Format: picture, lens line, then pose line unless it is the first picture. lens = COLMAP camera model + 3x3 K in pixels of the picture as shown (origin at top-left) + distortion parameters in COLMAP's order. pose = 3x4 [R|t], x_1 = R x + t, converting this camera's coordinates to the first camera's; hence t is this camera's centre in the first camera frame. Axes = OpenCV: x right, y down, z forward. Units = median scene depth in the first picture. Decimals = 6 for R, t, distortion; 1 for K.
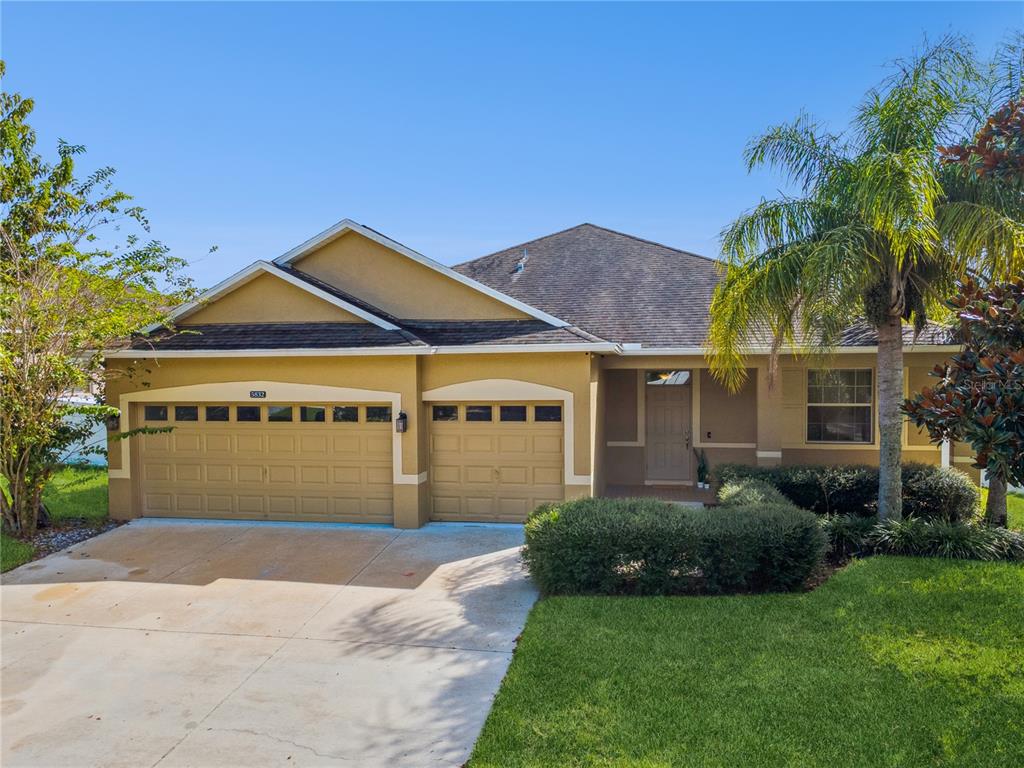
lens RADIAL K [[766.9, 0, 512.0], [0, 766.9, 384.0], [0, 0, 1]] dist [0.075559, -0.000998]
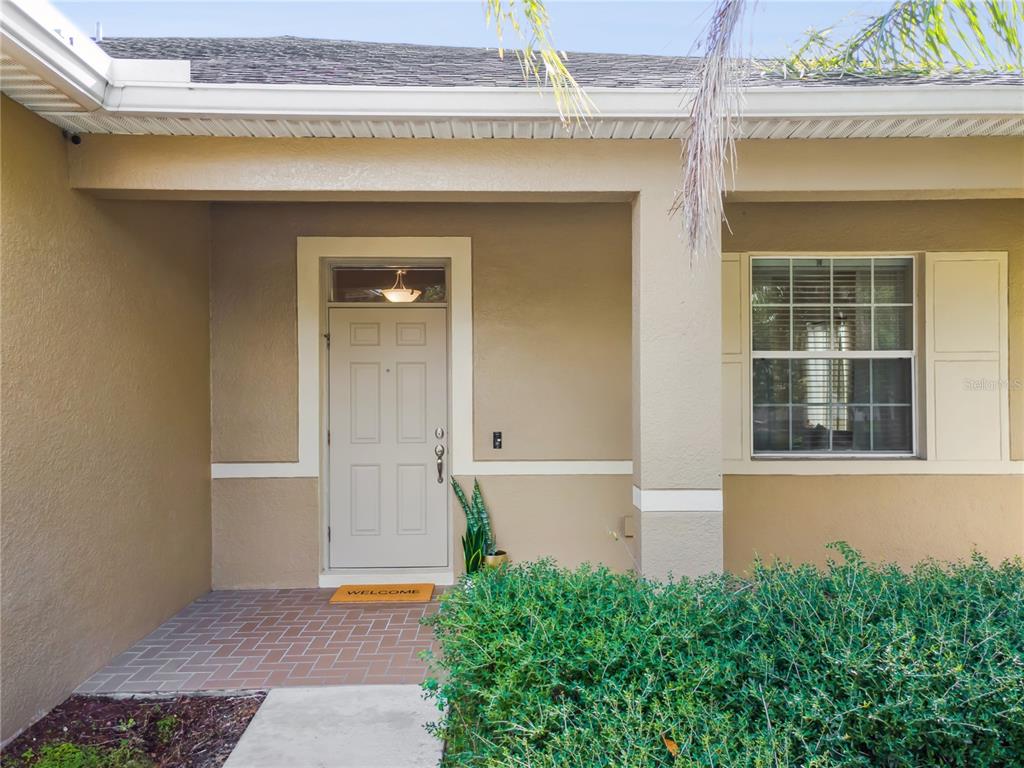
lens RADIAL K [[766.9, 0, 512.0], [0, 766.9, 384.0], [0, 0, 1]] dist [0.075559, -0.000998]
pose [[0.981633, 0.003140, 0.190752, 0.196019], [0.002881, 0.999507, -0.031279, 0.051536], [-0.190756, 0.031254, 0.981140, 0.654392]]
